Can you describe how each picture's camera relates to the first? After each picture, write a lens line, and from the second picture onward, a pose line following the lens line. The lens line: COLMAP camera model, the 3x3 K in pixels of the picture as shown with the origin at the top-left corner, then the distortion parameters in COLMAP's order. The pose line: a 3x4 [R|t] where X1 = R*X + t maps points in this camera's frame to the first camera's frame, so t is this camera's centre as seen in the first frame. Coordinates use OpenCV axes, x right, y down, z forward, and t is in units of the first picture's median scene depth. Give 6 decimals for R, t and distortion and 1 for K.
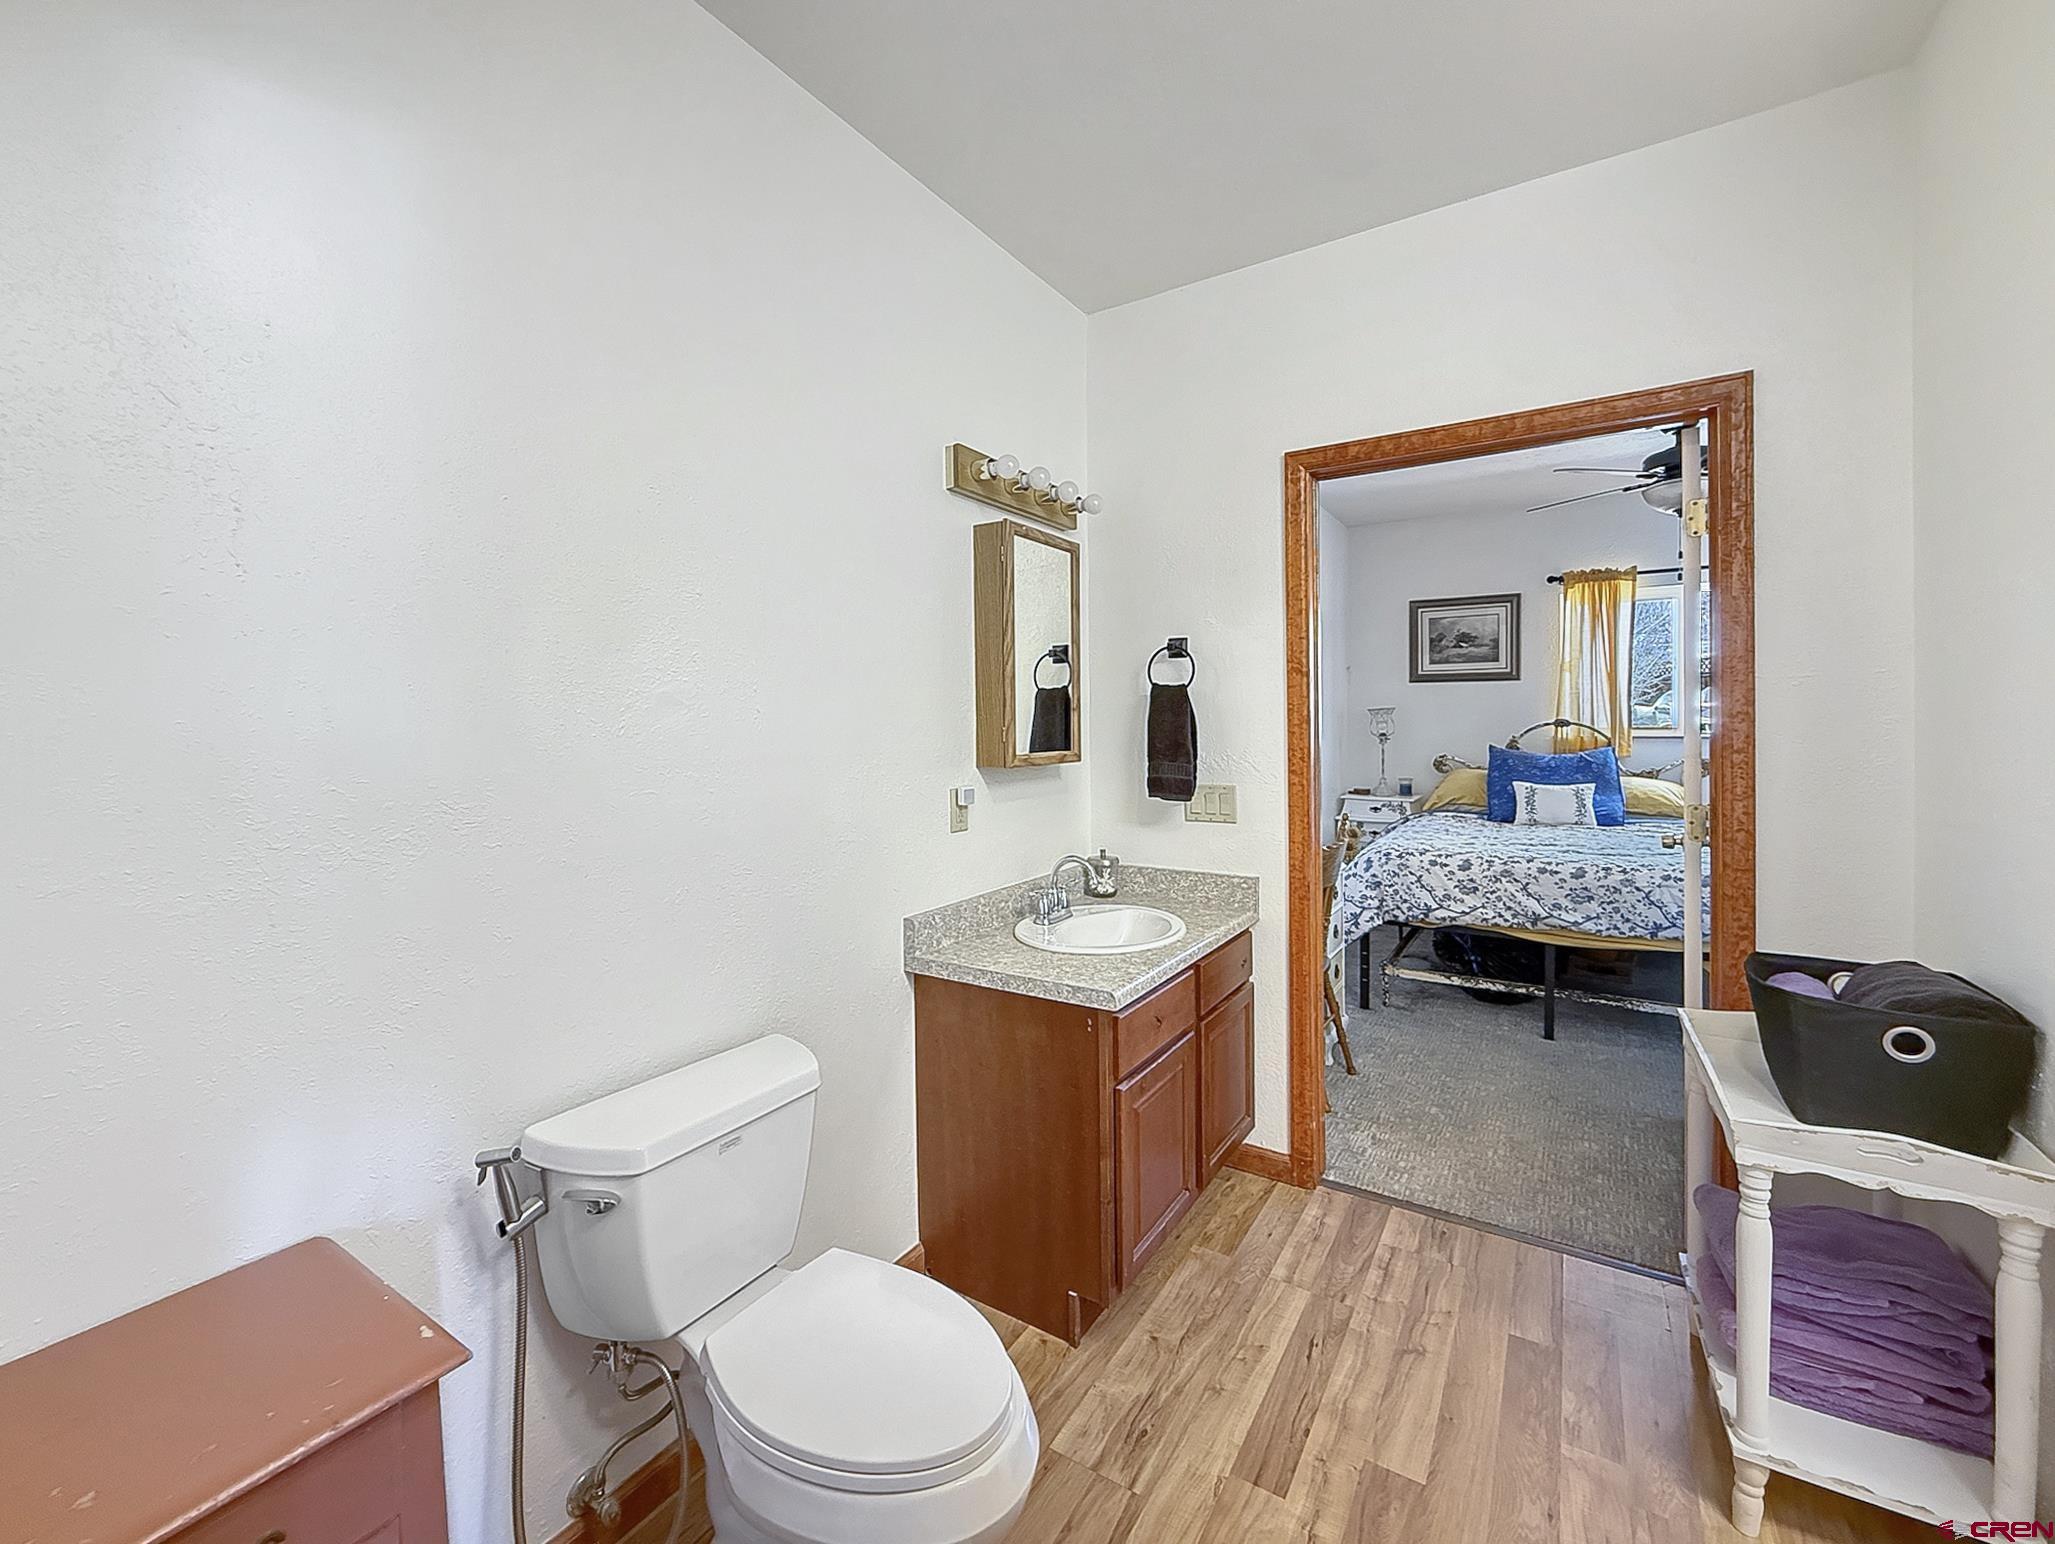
lens RADIAL K [[847.9, 0, 1024.8], [0, 847.9, 749.1], [0, 0, 1]] dist [-0.001855, -0.001093]
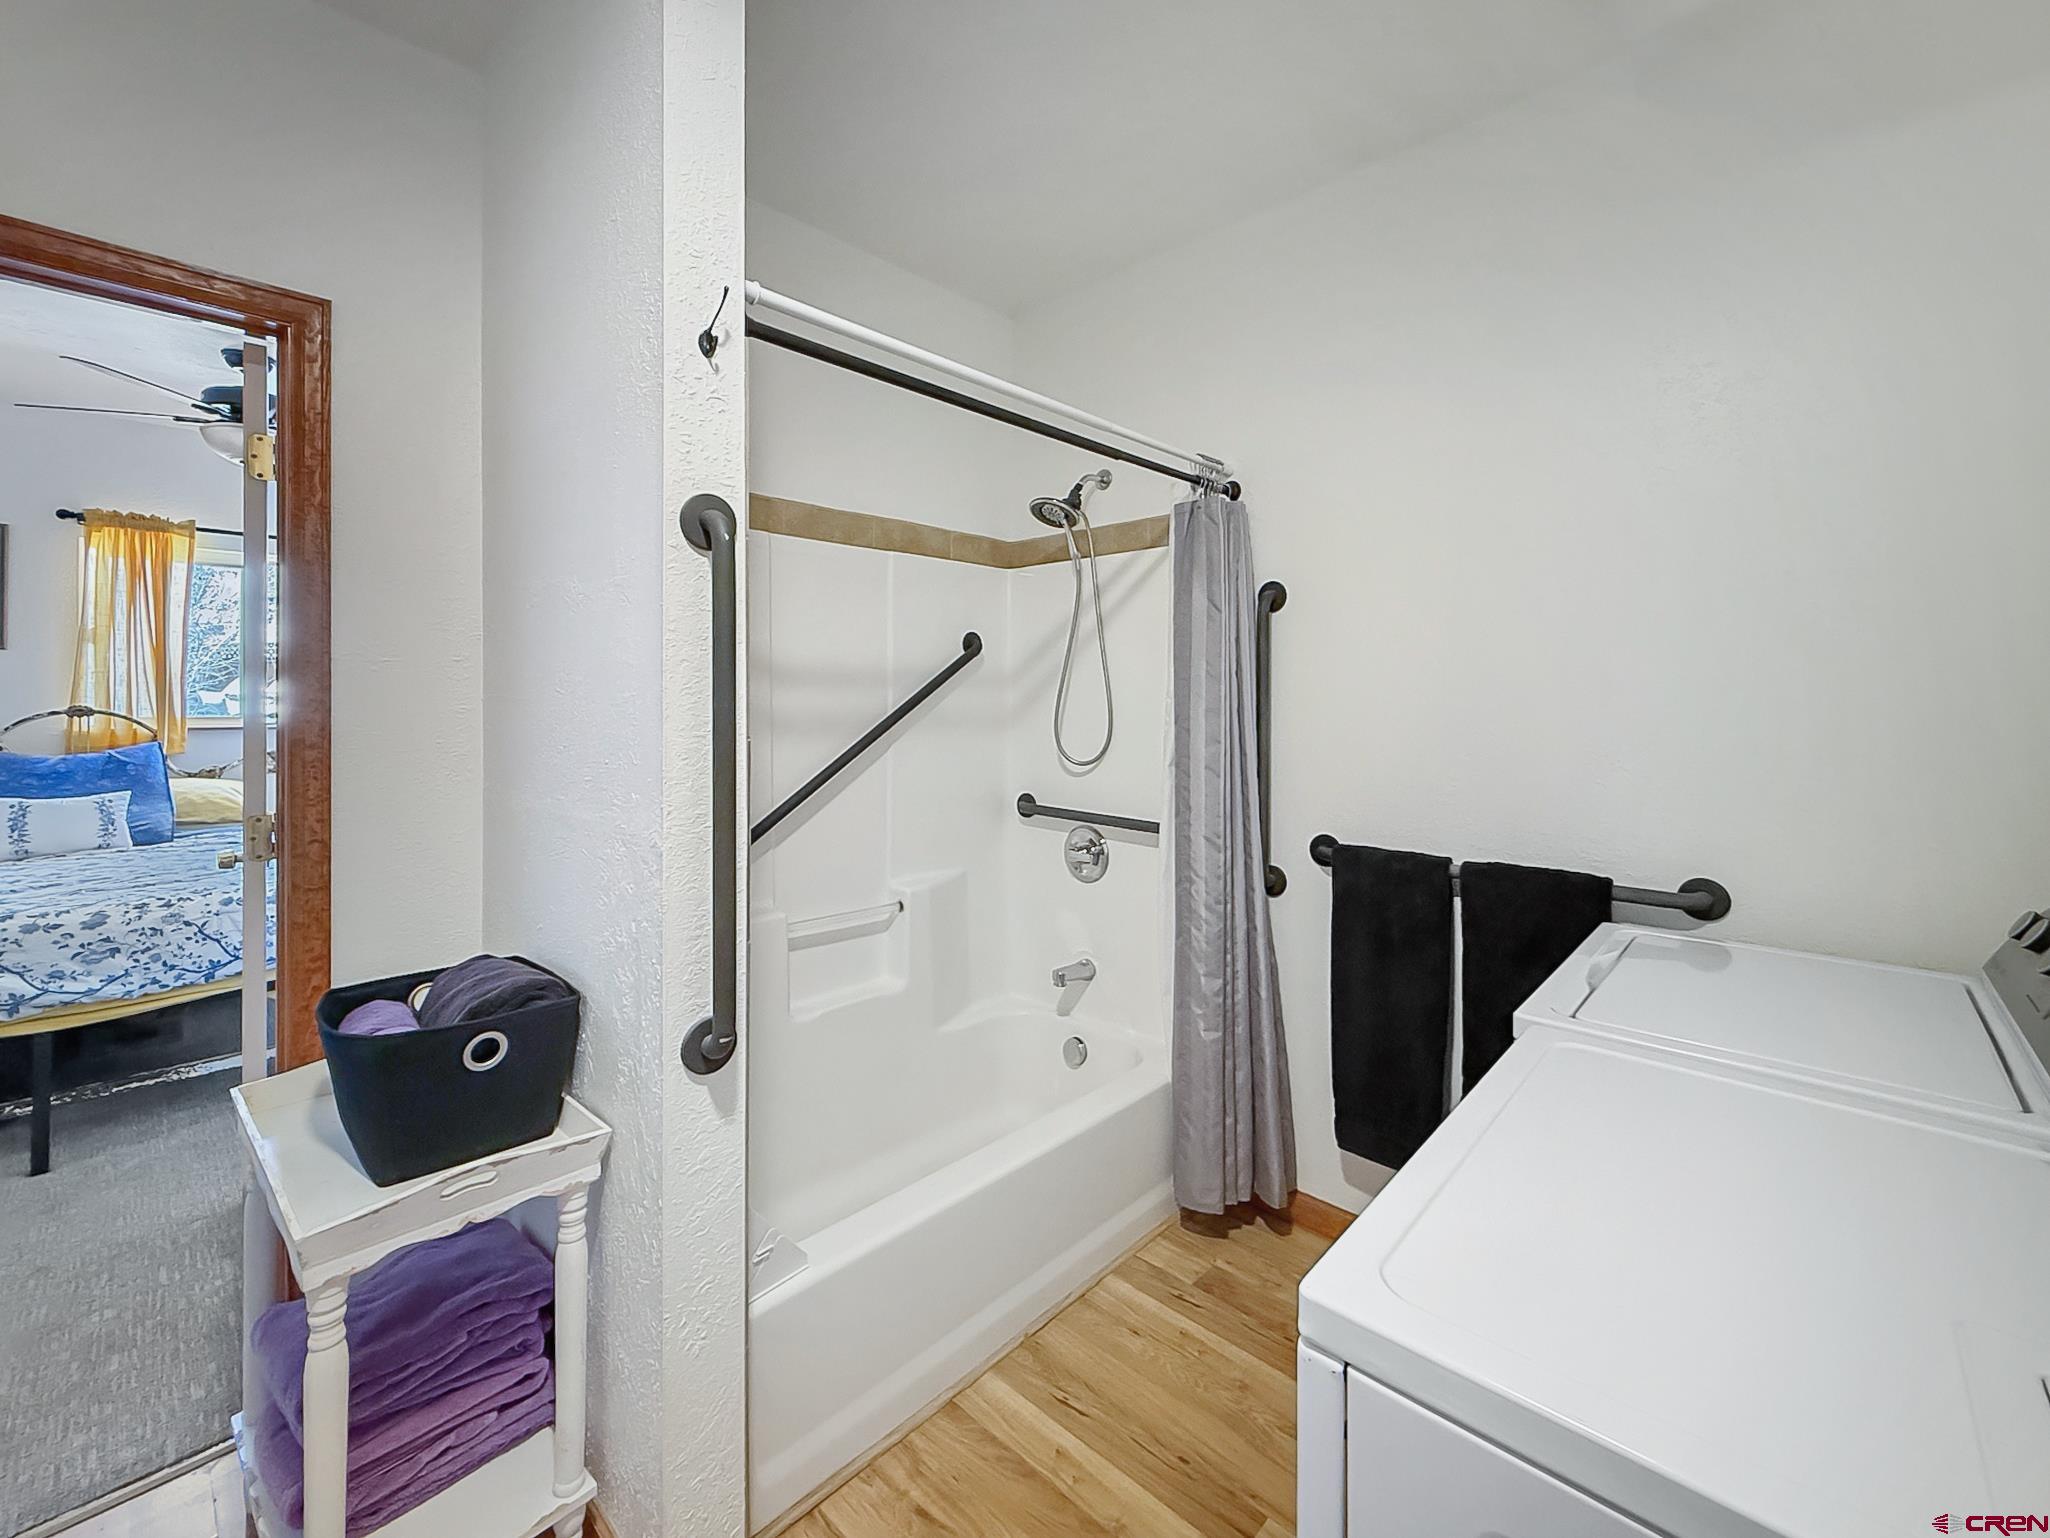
lens RADIAL K [[858.9, 0, 1020.7], [0, 858.9, 680.0], [0, 0, 1]] dist [-0.001943, -0.000384]
pose [[0.184908, 0.036549, 0.982076, 0.077740], [0.029342, 0.998657, -0.042690, -0.003558], [-0.982318, 0.036709, 0.183587, 0.086344]]
